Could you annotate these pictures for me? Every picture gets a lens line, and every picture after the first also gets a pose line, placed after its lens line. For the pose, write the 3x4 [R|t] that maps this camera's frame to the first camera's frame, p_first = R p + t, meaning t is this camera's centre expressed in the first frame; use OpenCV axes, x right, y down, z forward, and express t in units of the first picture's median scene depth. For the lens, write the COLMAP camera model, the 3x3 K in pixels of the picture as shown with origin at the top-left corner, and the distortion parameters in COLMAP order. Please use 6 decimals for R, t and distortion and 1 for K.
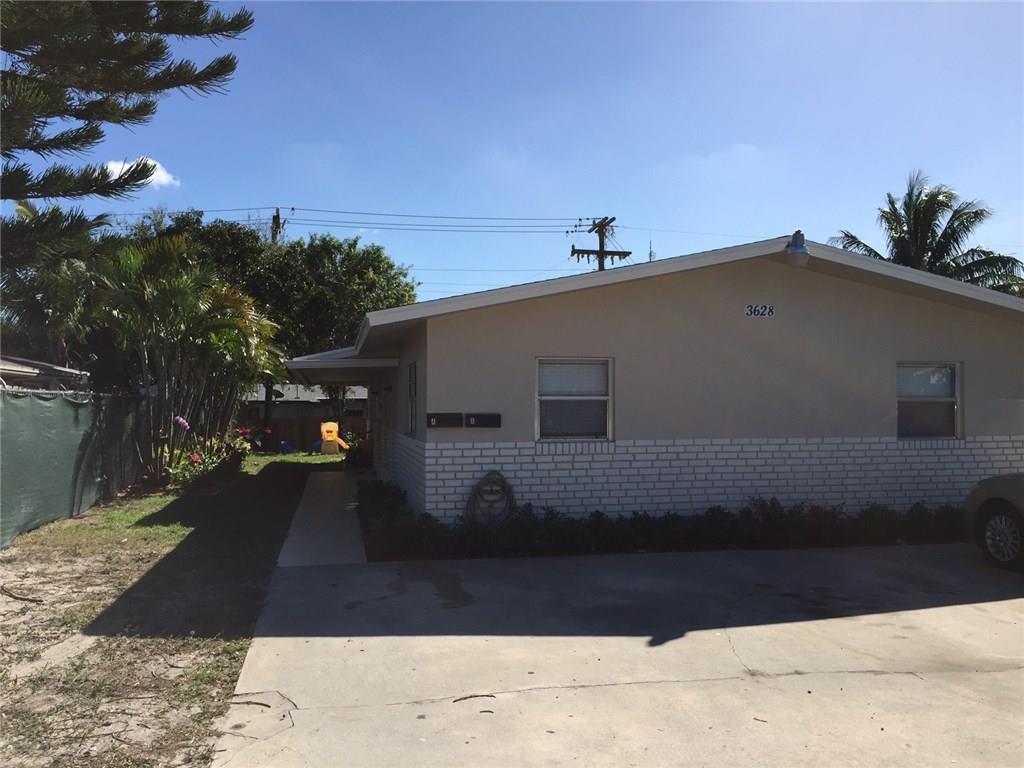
lens RADIAL K [[873.6, 0, 506.0], [0, 873.6, 392.5], [0, 0, 1]] dist [0.056949, -0.070653]
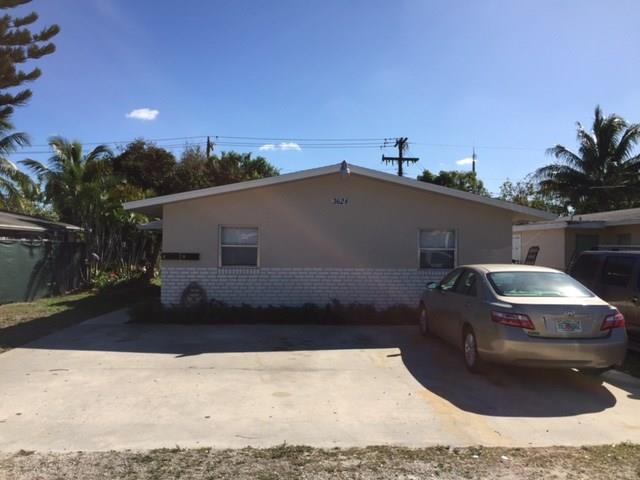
lens RADIAL K [[546.0, 0, 319.6], [0, 546.0, 244.3], [0, 0, 1]] dist [0.056949, -0.070653]
pose [[0.989197, 0.011446, -0.146146, 0.410446], [-0.010906, 0.999930, 0.004495, -0.004541], [0.146187, -0.002853, 0.989253, -0.178529]]
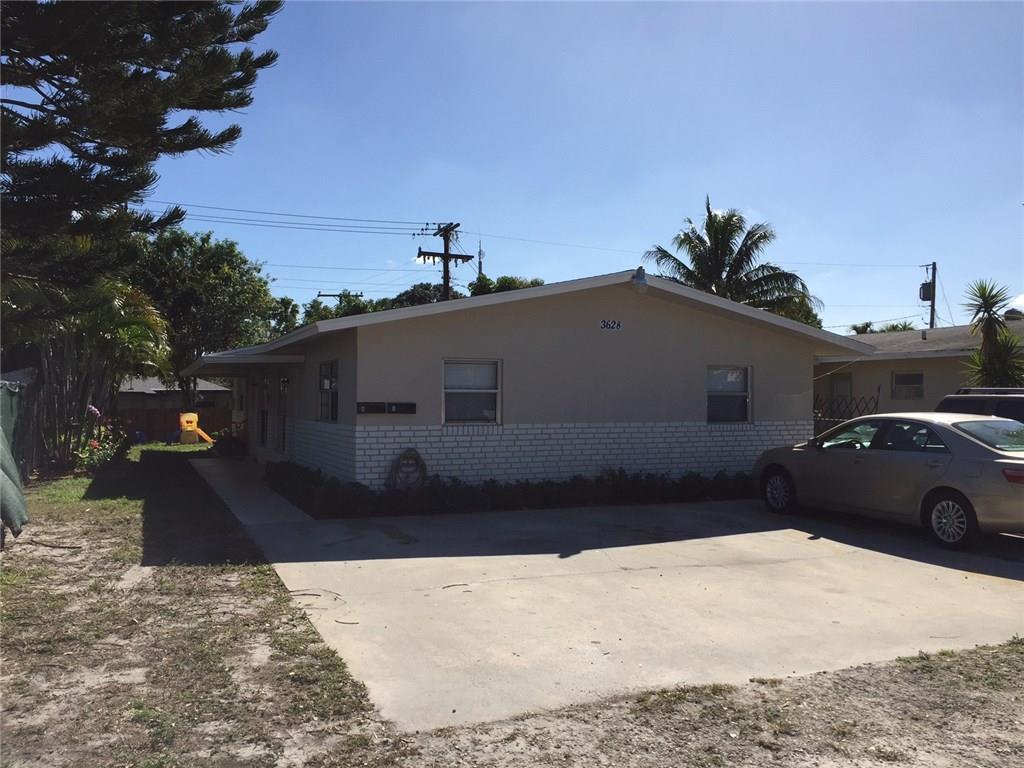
lens RADIAL K [[873.6, 0, 509.9], [0, 873.6, 386.3], [0, 0, 1]] dist [0.056949, -0.070653]
pose [[0.978799, 0.008372, 0.204651, -0.119904], [-0.008473, 0.999964, -0.000381, -0.000091], [-0.204646, -0.001361, 0.978835, -0.236118]]
